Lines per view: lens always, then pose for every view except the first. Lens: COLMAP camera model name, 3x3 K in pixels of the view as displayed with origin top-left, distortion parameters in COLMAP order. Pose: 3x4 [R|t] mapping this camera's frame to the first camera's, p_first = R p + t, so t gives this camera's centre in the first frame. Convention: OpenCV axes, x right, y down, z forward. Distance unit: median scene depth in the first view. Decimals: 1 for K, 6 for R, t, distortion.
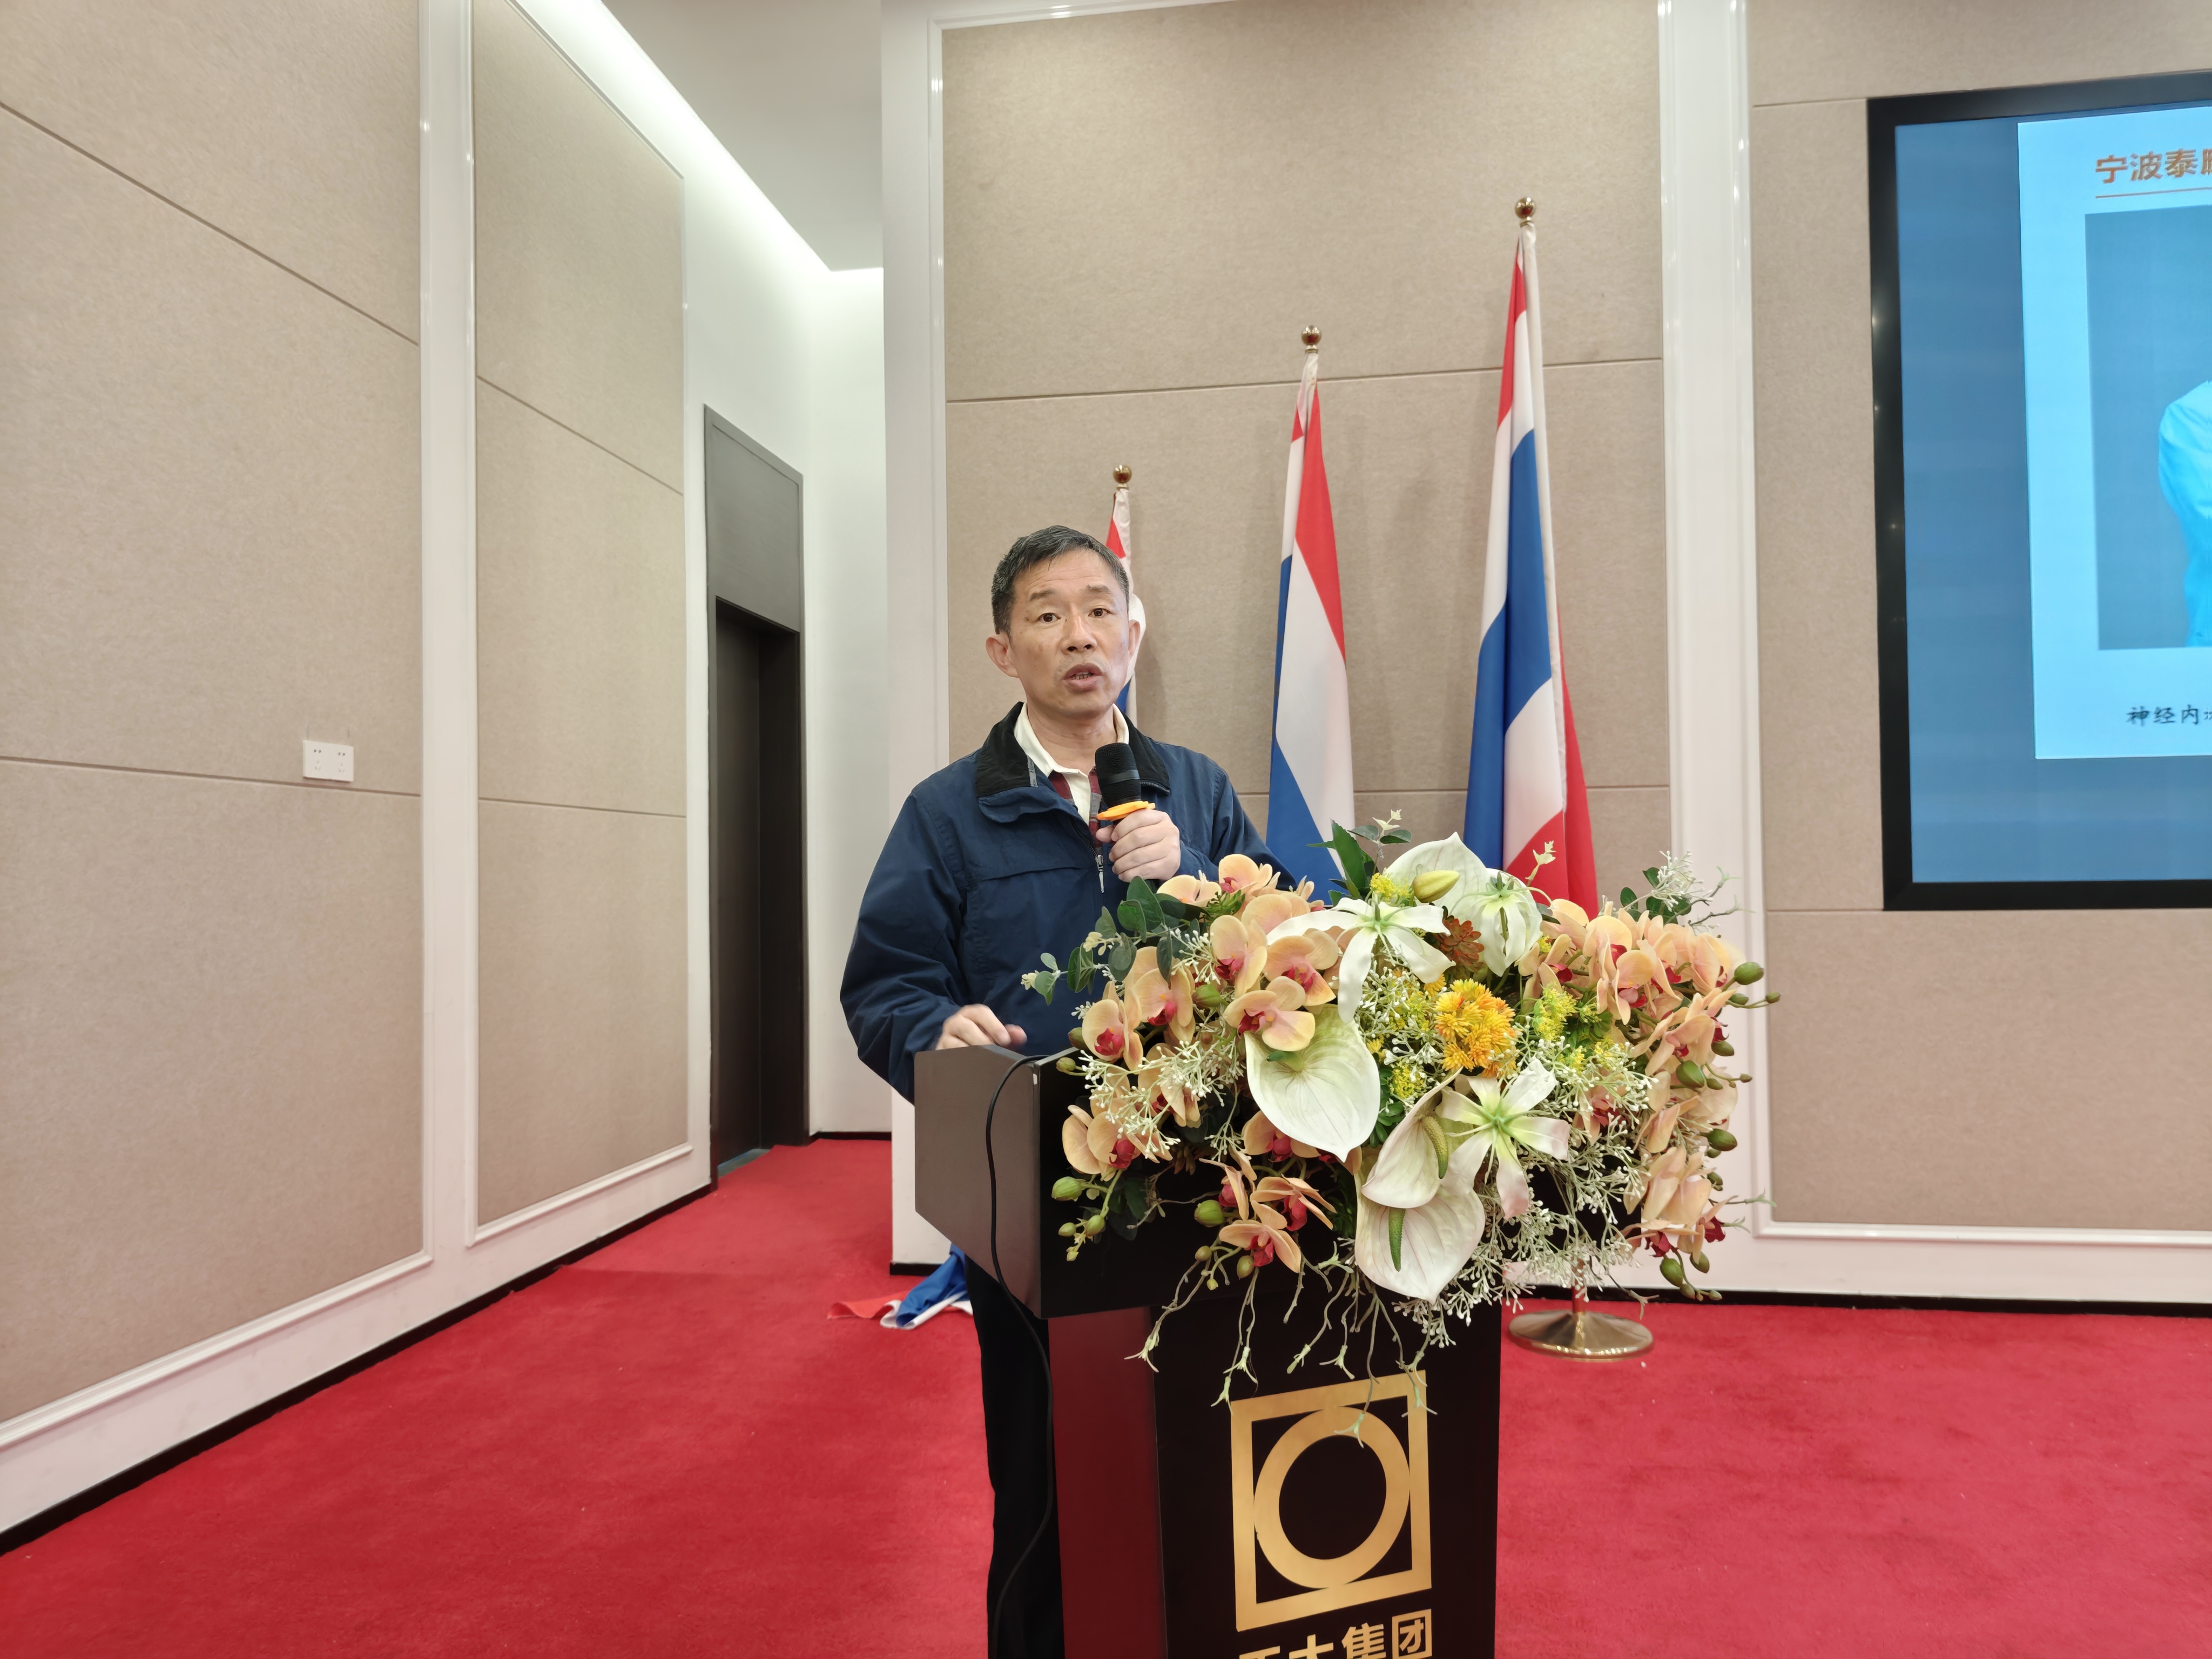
lens RADIAL K [[1526.2, 0, 1112.8], [0, 1526.2, 873.4], [0, 0, 1]] dist [0.058463, -0.060013]
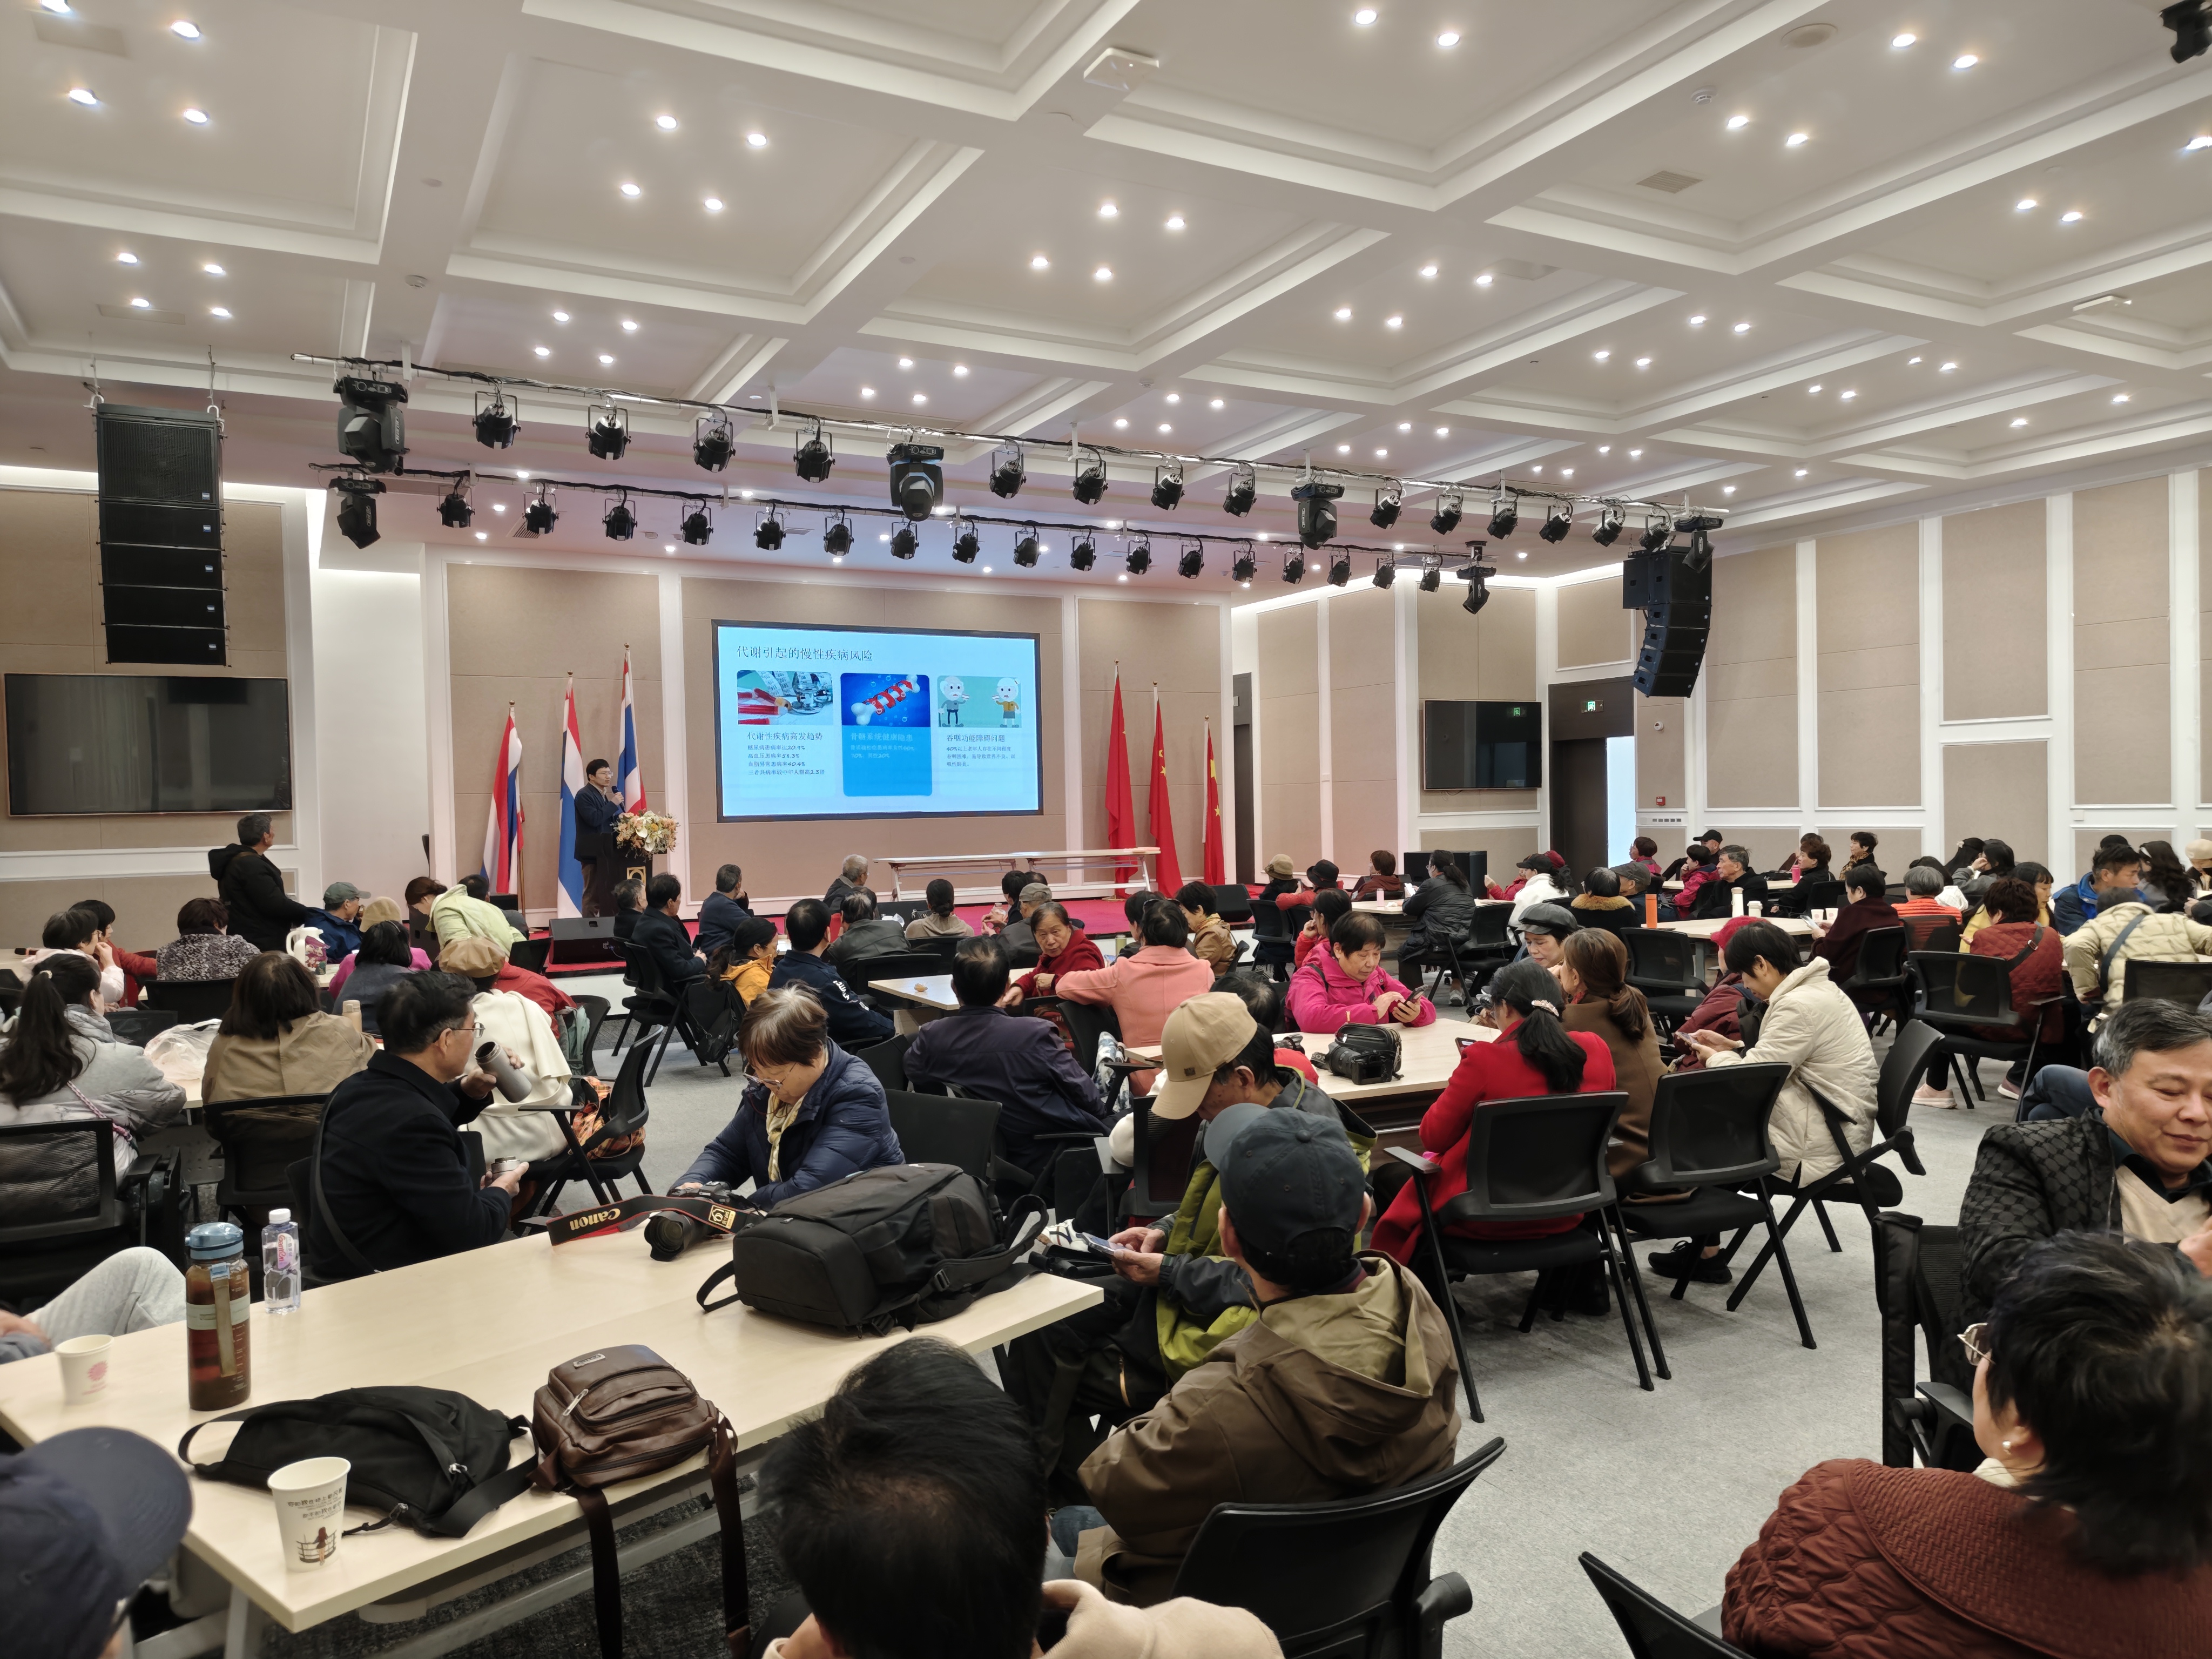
lens RADIAL K [[1526.2, 0, 1112.8], [0, 1526.2, 873.4], [0, 0, 1]] dist [0.058463, -0.060013]
pose [[0.800379, -0.021309, 0.599116, -1.102582], [0.000139, 0.999375, 0.035360, 0.010027], [-0.599495, -0.028218, 0.799881, -2.897855]]
